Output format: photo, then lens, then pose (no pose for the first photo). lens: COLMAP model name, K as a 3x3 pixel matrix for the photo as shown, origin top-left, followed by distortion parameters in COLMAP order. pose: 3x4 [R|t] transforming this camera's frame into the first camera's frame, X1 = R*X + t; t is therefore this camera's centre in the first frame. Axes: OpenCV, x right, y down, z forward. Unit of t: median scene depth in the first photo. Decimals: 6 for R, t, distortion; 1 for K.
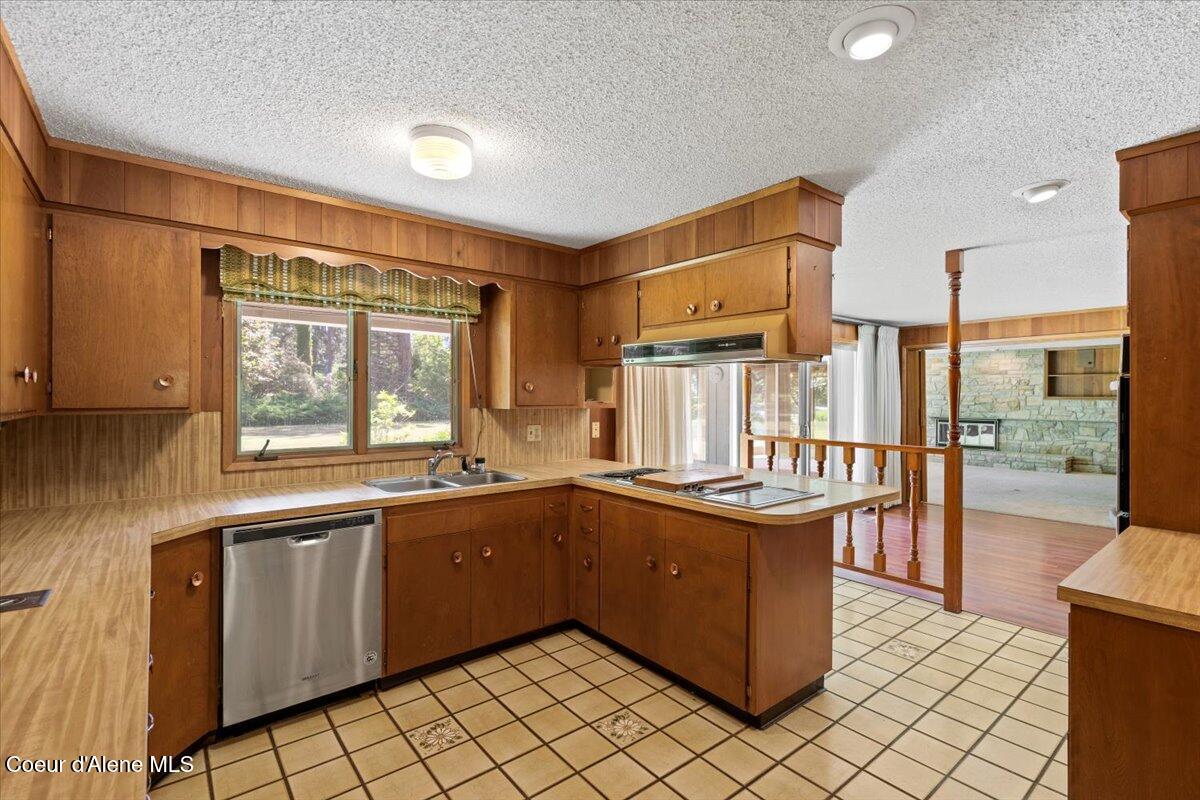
lens RADIAL K [[553.0, 0, 605.5], [0, 553.0, 397.4], [0, 0, 1]] dist [-0.005287, 0.001289]
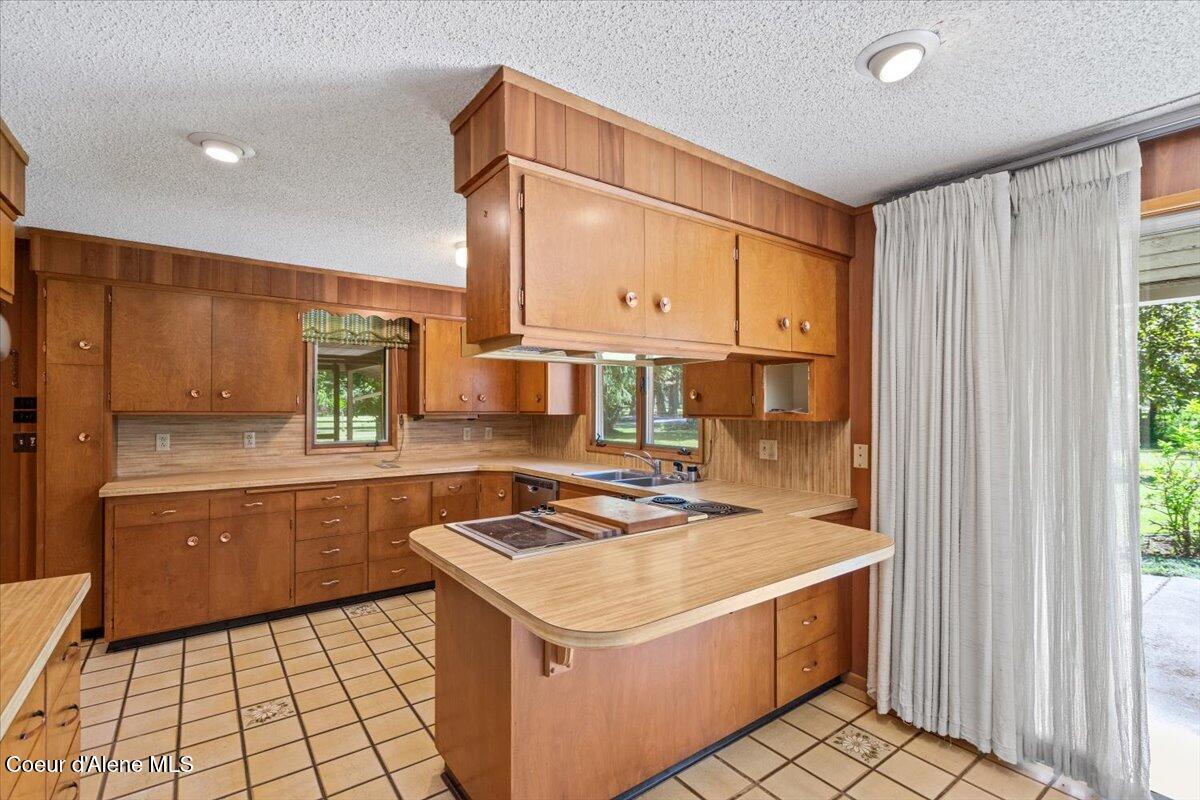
lens RADIAL K [[553.0, 0, 607.6], [0, 553.0, 404.3], [0, 0, 1]] dist [-0.005287, 0.001289]
pose [[-0.041968, -0.008010, -0.999087, 0.719917], [-0.002433, 0.999966, -0.007915, 0.005194], [0.999116, 0.002099, -0.041986, 0.825429]]
